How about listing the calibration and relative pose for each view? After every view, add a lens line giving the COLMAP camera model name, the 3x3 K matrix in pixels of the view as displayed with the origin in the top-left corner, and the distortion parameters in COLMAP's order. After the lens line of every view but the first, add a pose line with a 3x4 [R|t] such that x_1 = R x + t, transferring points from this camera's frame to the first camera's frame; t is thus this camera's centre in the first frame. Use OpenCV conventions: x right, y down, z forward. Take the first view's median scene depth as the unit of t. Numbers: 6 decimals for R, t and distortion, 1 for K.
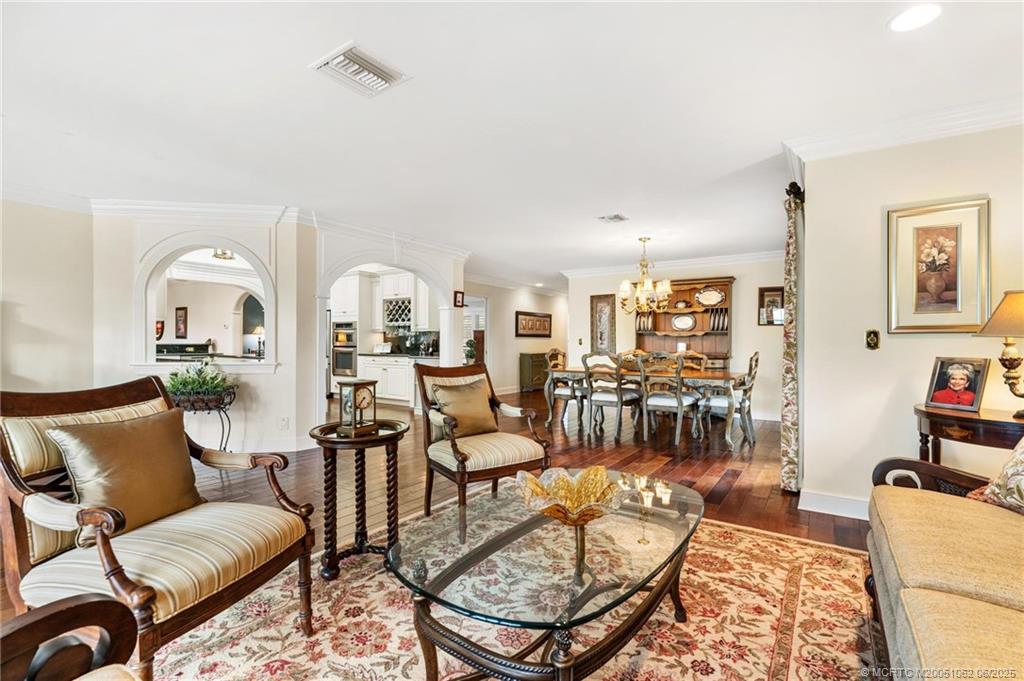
lens RADIAL K [[460.7, 0, 511.9], [0, 460.7, 335.8], [0, 0, 1]] dist [-0.000249, -0.000136]
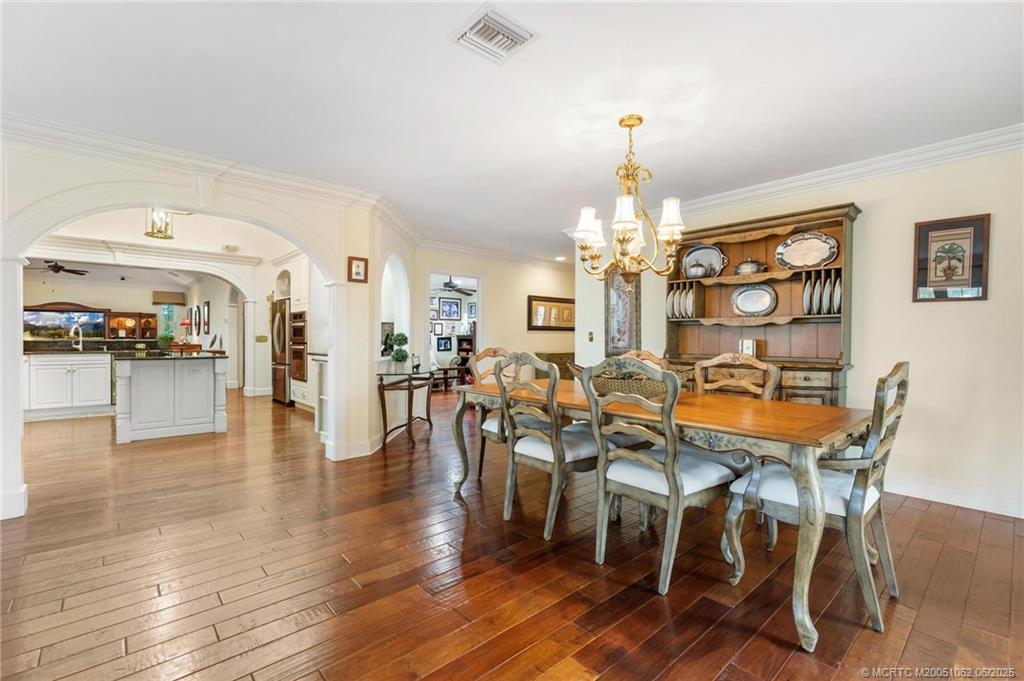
lens RADIAL K [[454.9, 0, 512.0], [0, 454.9, 340.5], [0, 0, 1]] dist [0.001480, 0.000528]
pose [[0.971093, -0.000512, -0.238701, 0.231750], [0.005289, 0.999798, 0.019371, 0.006468], [0.238643, -0.020073, 0.970900, 0.420111]]
